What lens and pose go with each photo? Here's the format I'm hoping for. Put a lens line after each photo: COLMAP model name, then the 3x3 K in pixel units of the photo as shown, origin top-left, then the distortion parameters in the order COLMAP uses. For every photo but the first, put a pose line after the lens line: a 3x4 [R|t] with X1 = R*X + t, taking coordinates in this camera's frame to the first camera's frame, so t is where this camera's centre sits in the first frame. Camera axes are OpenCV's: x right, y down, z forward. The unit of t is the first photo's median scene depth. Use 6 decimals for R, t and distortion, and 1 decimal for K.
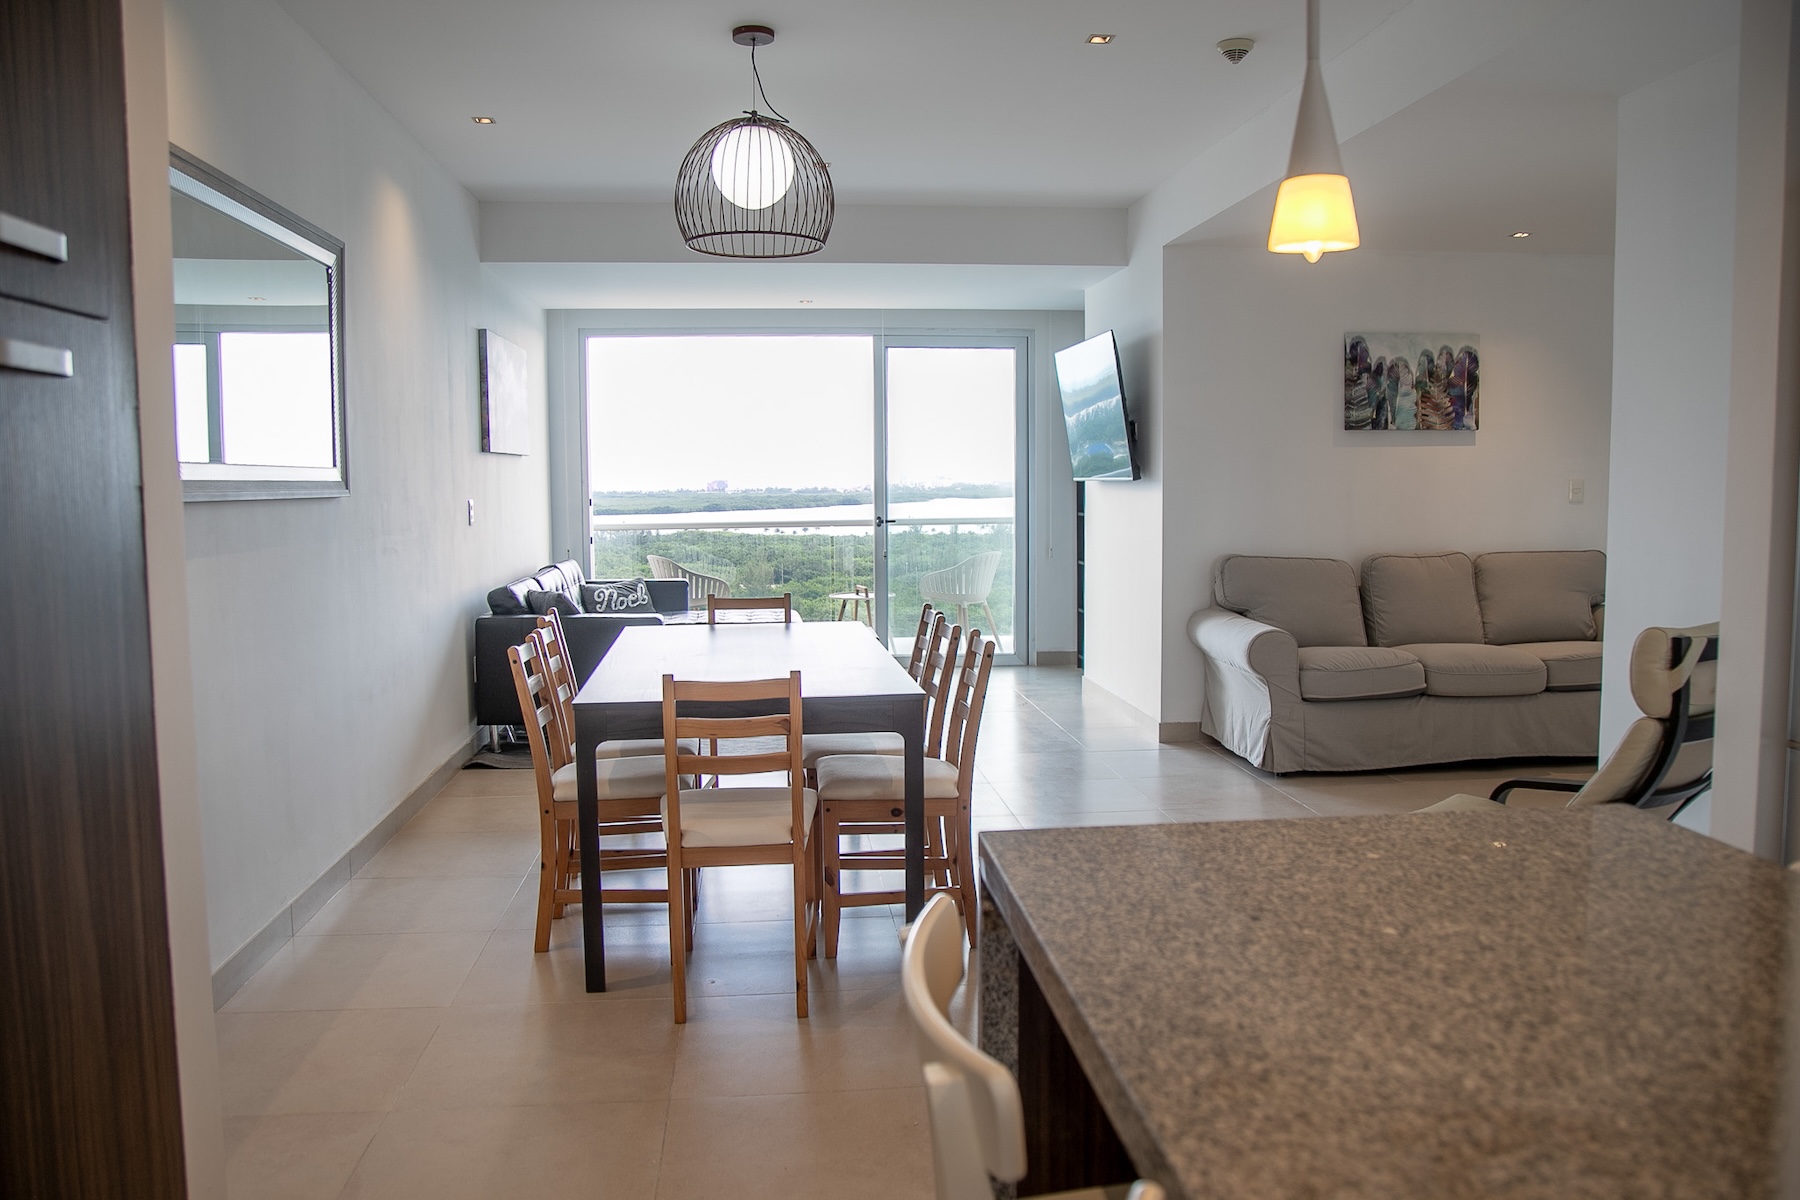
lens RADIAL K [[1385.5, 0, 871.5], [0, 1385.5, 603.1], [0, 0, 1]] dist [-0.126575, 0.088247]
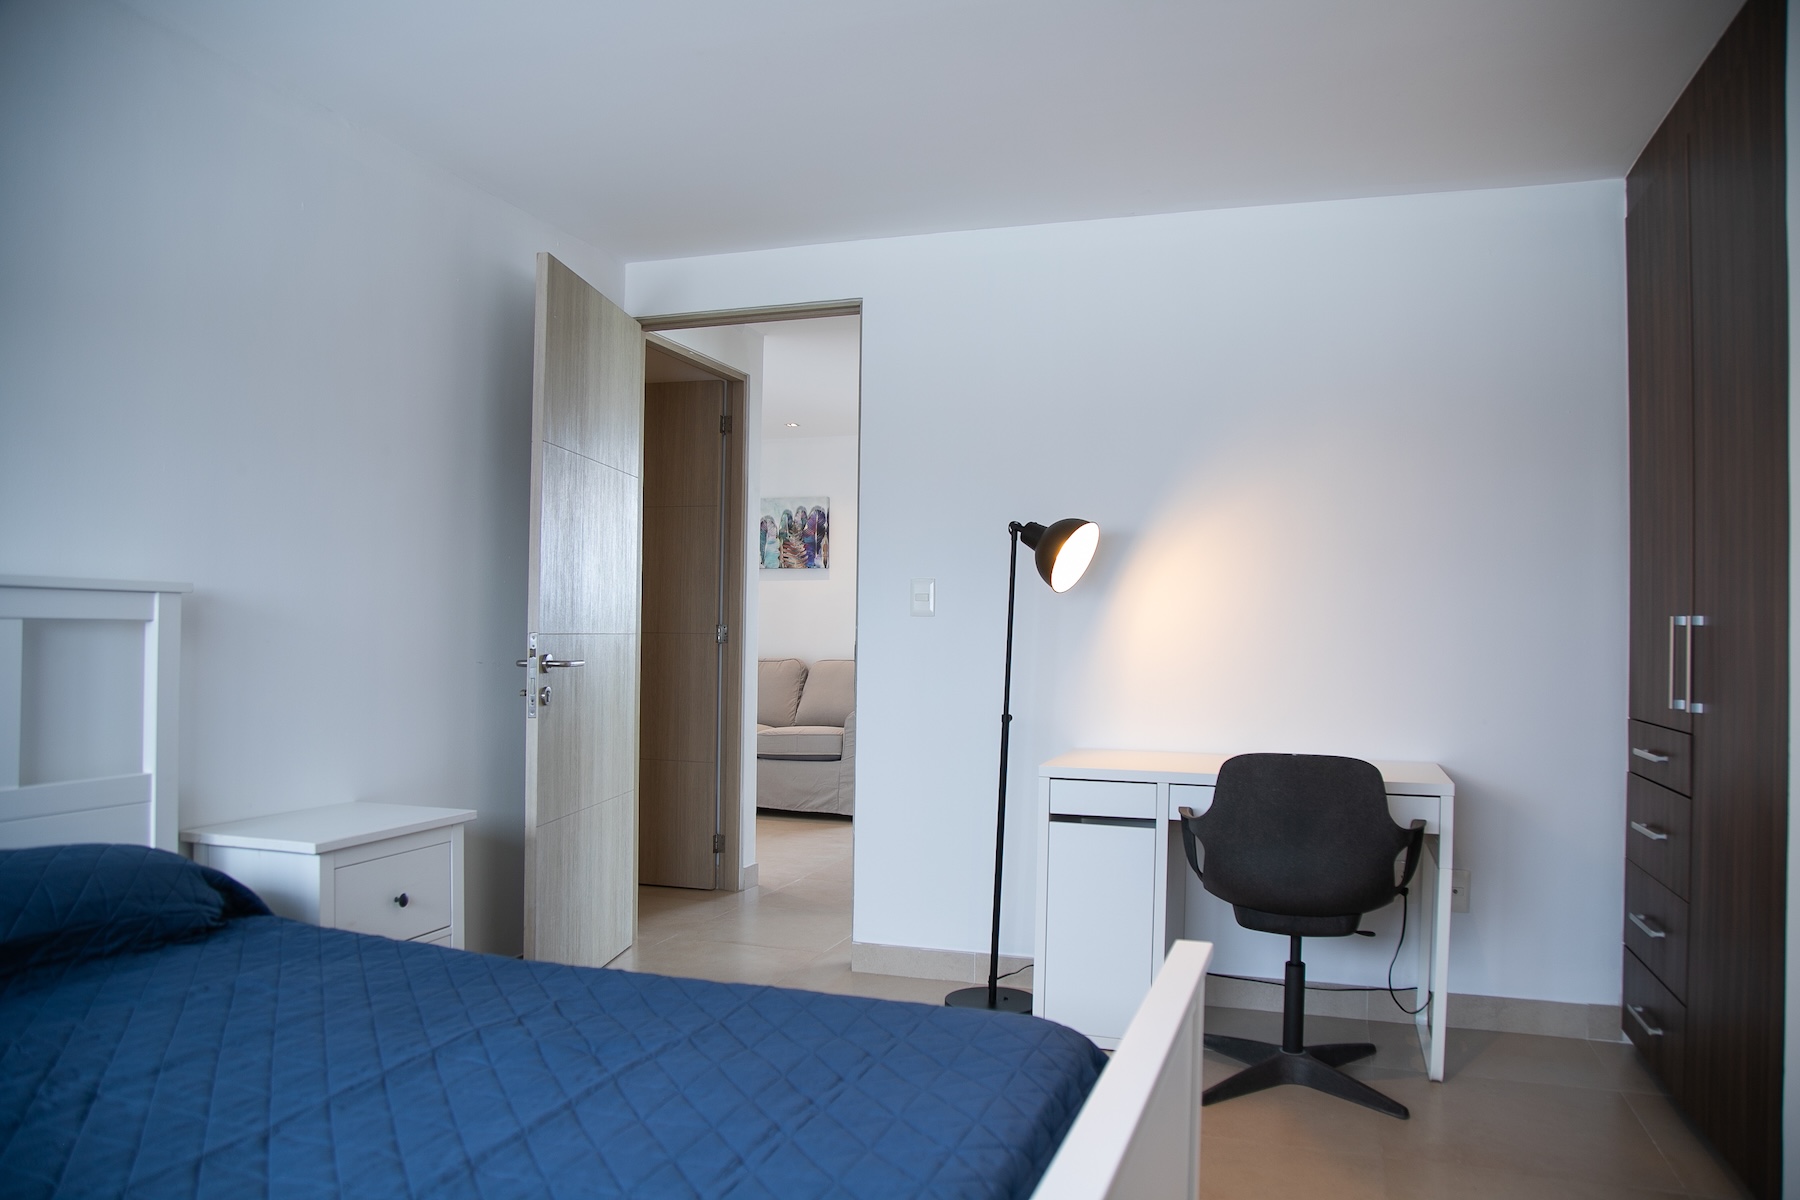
lens RADIAL K [[1238.5, 0, 904.2], [0, 1238.5, 607.3], [0, 0, 1]] dist [-0.116794, 0.066084]
pose [[0.919779, 0.015175, -0.392143, 1.005094], [-0.057179, 0.993771, -0.095657, 0.022743], [0.388249, 0.110406, 0.914917, -0.081074]]
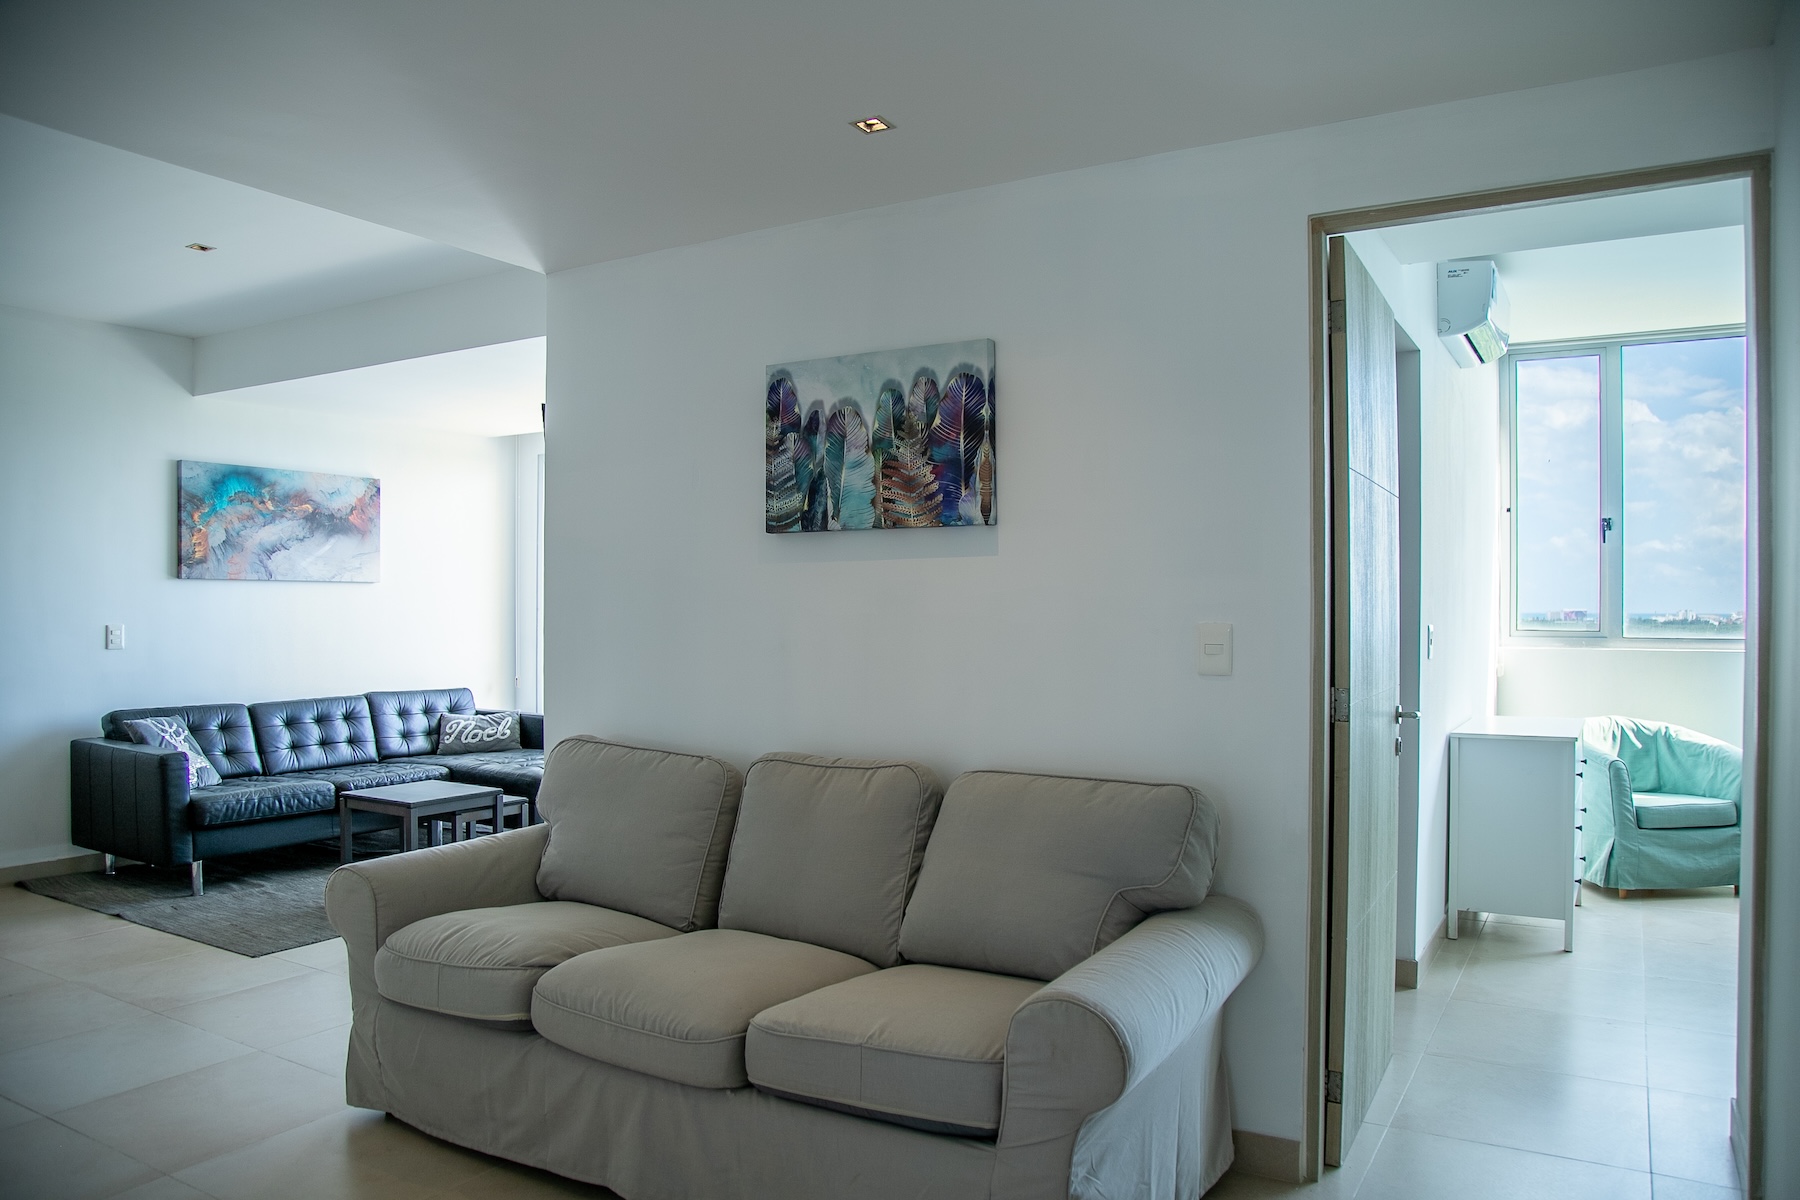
lens RADIAL K [[1238.5, 0, 904.2], [0, 1238.5, 607.3], [0, 0, 1]] dist [-0.116794, 0.066084]
pose [[0.811805, 0.011932, -0.583807, 0.699142], [-0.062706, 0.995791, -0.066843, -0.064568], [0.580552, 0.090872, 0.809136, 0.614191]]
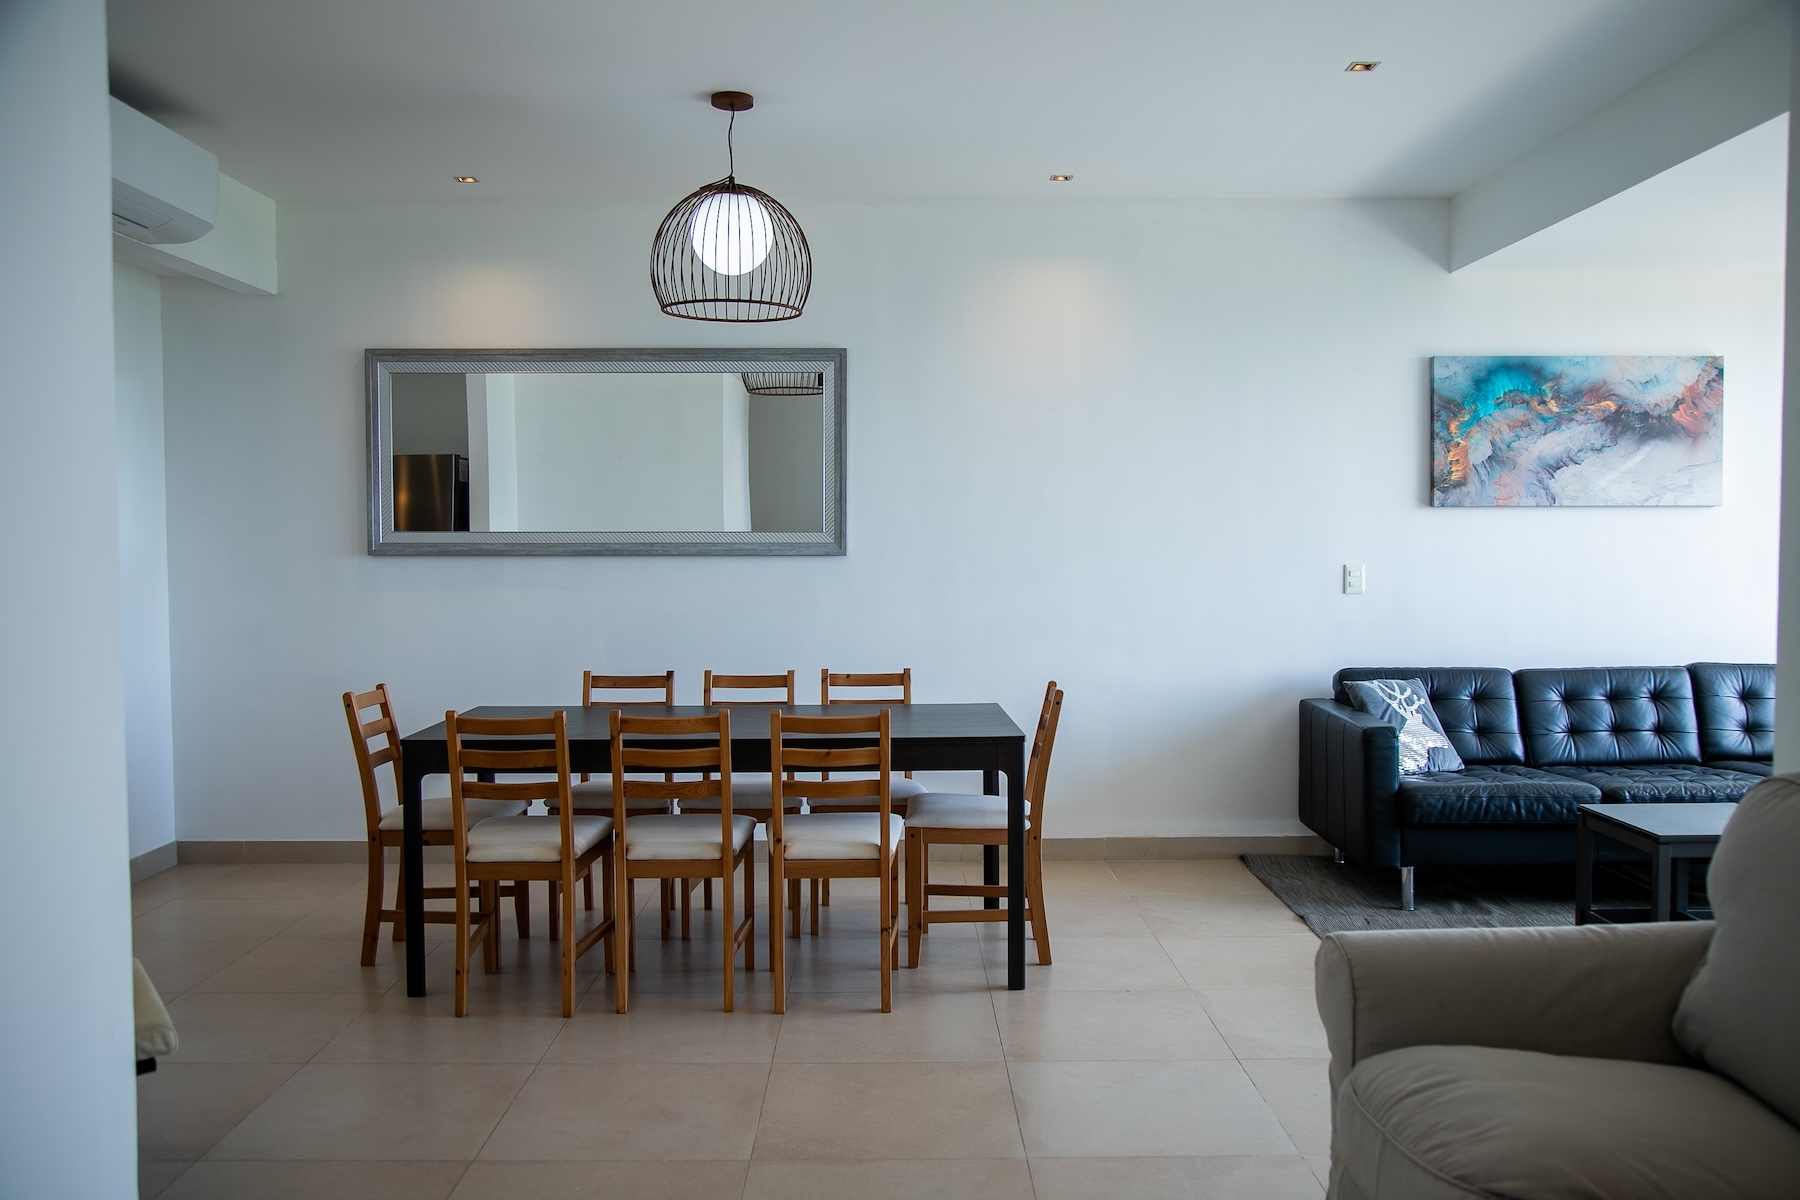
lens RADIAL K [[1485.2, 0, 903.1], [0, 1485.2, 611.5], [0, 0, 1]] dist [-0.068986, 0.088774]
pose [[-0.072115, 0.055481, -0.995852, 0.632667], [-0.084424, 0.994529, 0.061521, -0.077505], [0.993817, 0.088511, -0.067036, 0.777595]]
